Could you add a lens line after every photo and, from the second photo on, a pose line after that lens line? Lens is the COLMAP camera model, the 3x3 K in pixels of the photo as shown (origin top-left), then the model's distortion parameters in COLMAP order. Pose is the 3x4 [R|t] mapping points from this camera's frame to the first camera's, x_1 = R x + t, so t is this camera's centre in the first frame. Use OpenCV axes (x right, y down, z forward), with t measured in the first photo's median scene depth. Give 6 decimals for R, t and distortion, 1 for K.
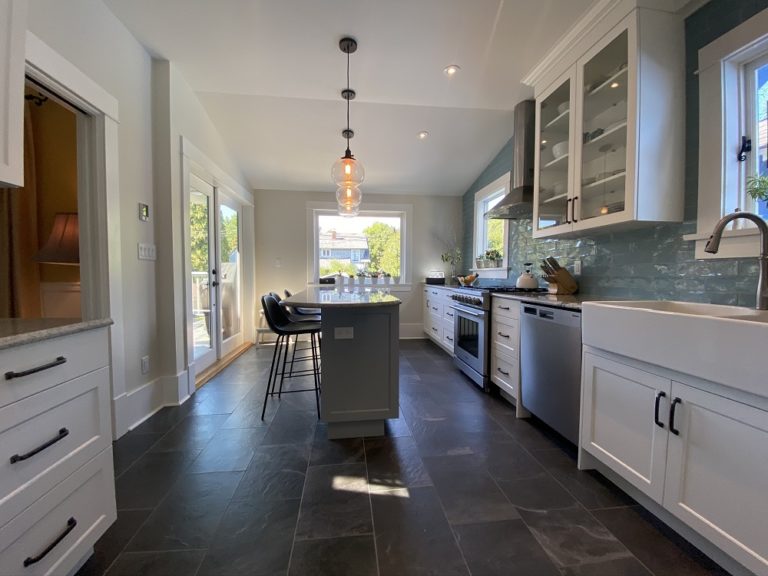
lens RADIAL K [[309.1, 0, 381.4], [0, 309.1, 288.0], [0, 0, 1]] dist [0.030860, -0.026820]
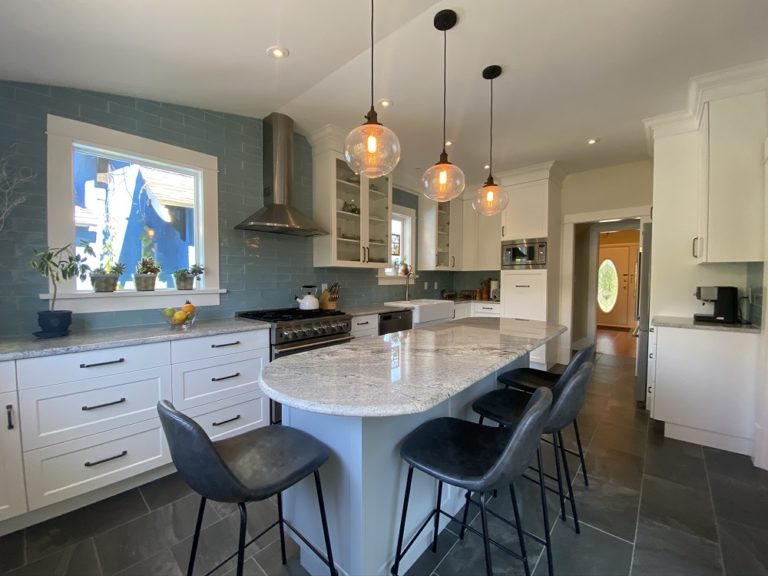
lens RADIAL K [[309.1, 0, 381.4], [0, 309.1, 288.0], [0, 0, 1]] dist [0.030860, -0.026820]
pose [[-0.660263, -0.027420, 0.750534, -0.549575], [0.031927, 0.997405, 0.064527, -0.147693], [-0.750356, 0.066567, -0.657674, 1.690702]]
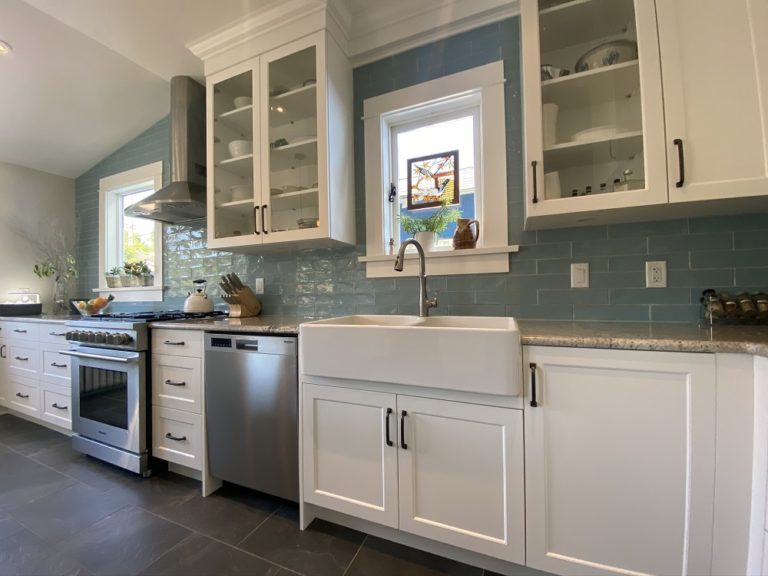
lens RADIAL K [[309.1, 0, 381.4], [0, 309.1, 288.0], [0, 0, 1]] dist [0.030860, -0.026820]
pose [[0.492118, 0.001686, 0.870527, 0.017139], [0.058700, 0.997658, -0.035117, -0.006769], [-0.868547, 0.068382, 0.490867, 0.248955]]
